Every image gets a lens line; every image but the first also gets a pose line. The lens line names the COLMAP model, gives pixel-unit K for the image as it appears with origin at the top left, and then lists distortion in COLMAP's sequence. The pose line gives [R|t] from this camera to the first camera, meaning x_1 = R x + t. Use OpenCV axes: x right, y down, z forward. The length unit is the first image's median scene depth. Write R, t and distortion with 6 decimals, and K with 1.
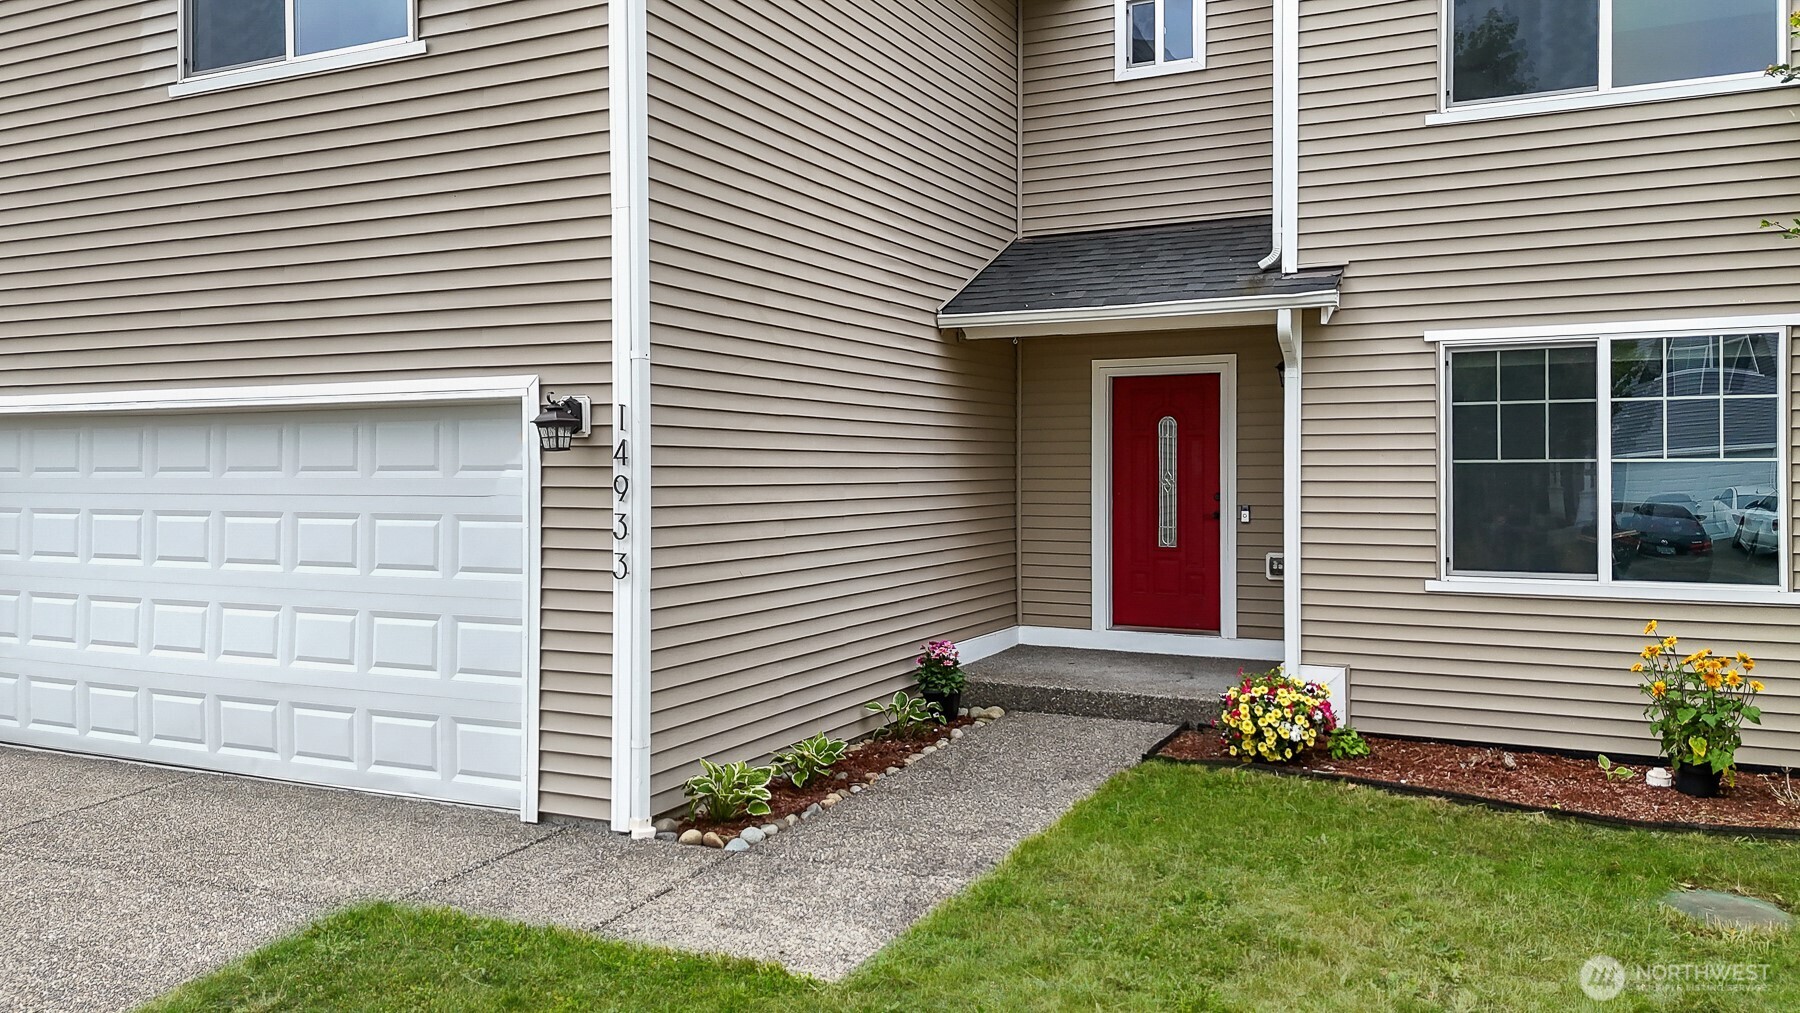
lens RADIAL K [[1341.2, 0, 906.3], [0, 1341.2, 472.6], [0, 0, 1]] dist [0.031987, -0.006885]
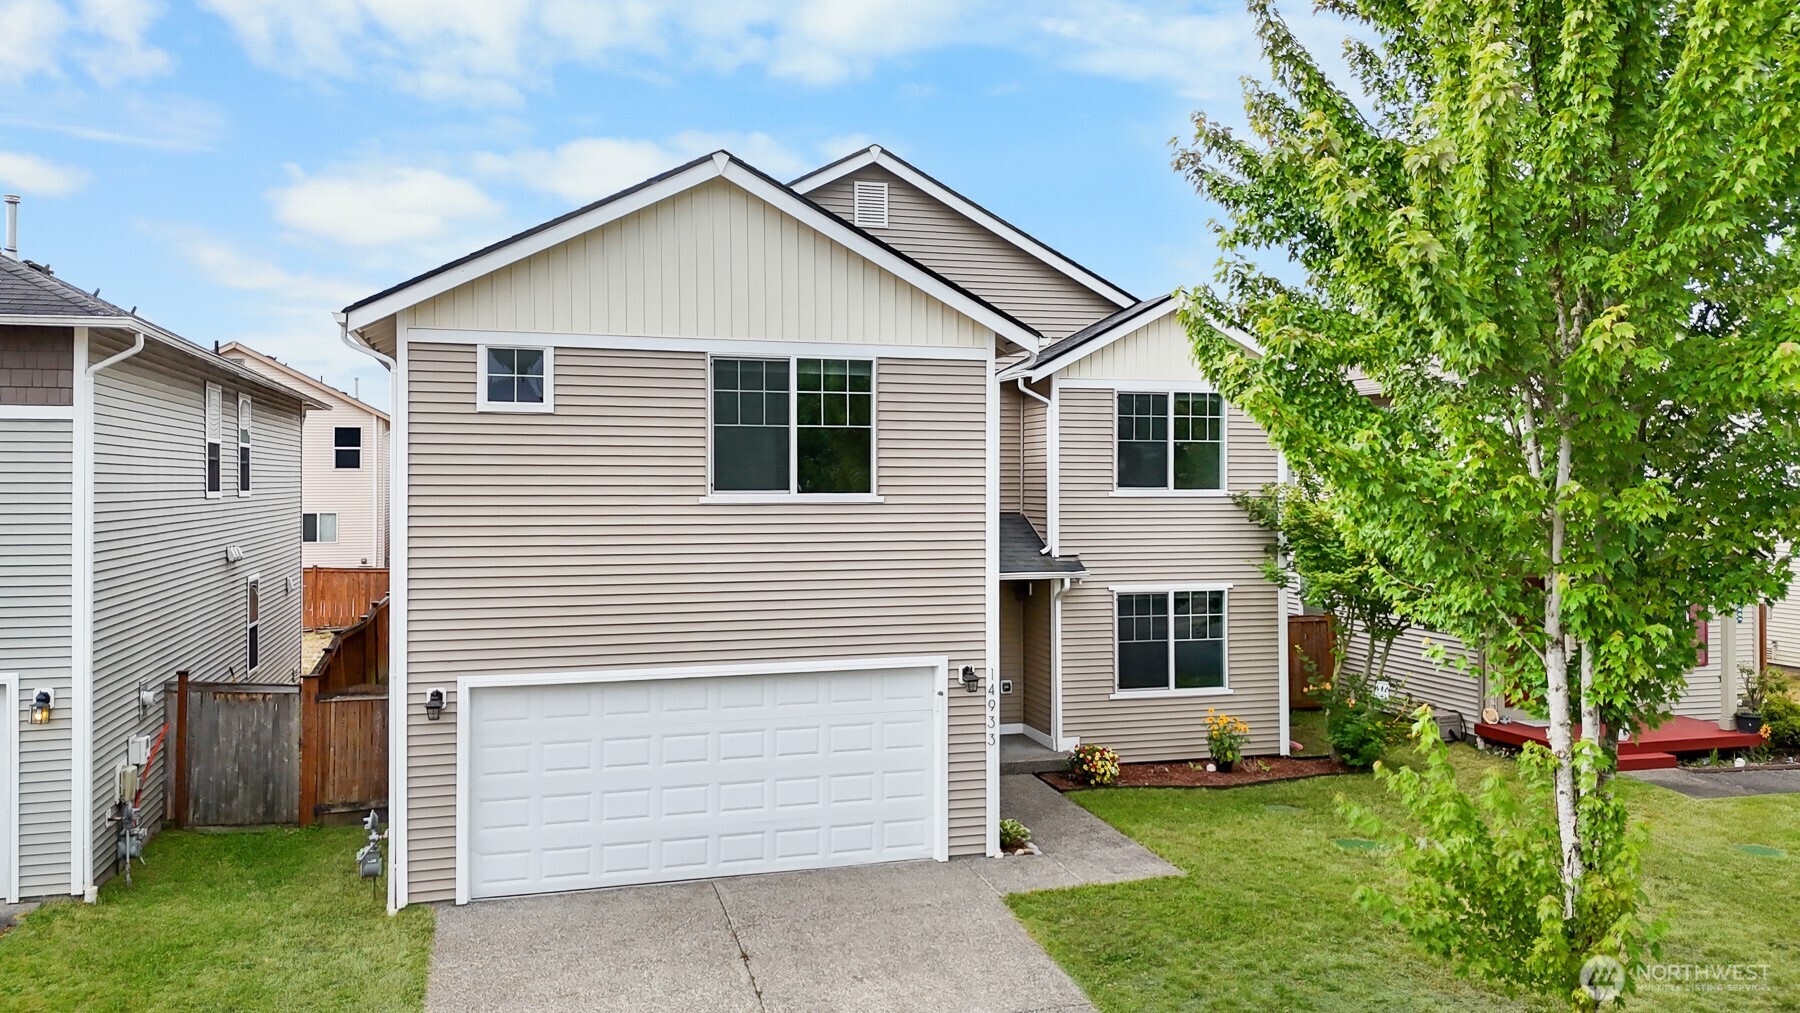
lens RADIAL K [[1341.2, 0, 906.3], [0, 1341.2, 472.6], [0, 0, 1]] dist [0.031987, -0.006885]
pose [[0.727595, 0.007172, 0.685970, -1.604793], [0.000228, 0.999943, -0.010697, -0.305447], [-0.686007, 0.007940, 0.727551, -0.475848]]
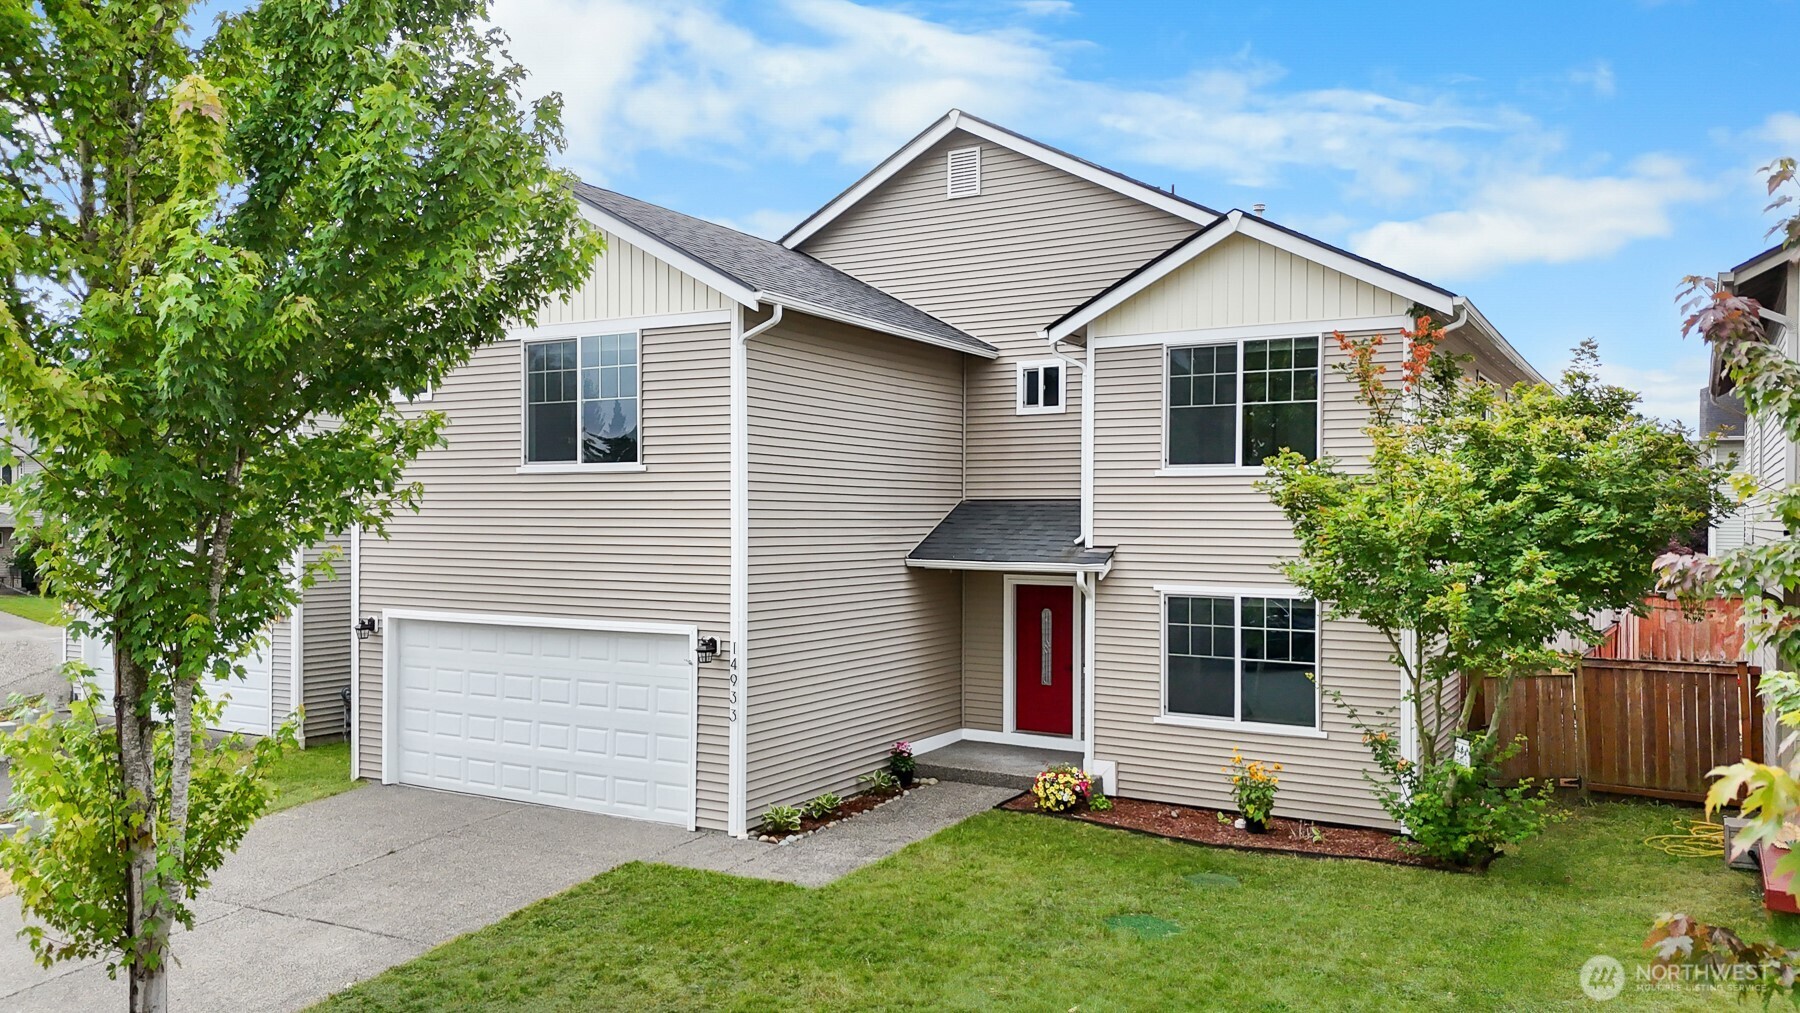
lens RADIAL K [[1354.7, 0, 900.0], [0, 1354.7, 506.5], [0, 0, 1]] dist [0.071243, -0.000834]
pose [[0.996634, 0.004776, -0.081838, 0.207188], [-0.005282, 0.999968, -0.005978, -0.224362], [0.081807, 0.006390, 0.996628, -1.034001]]
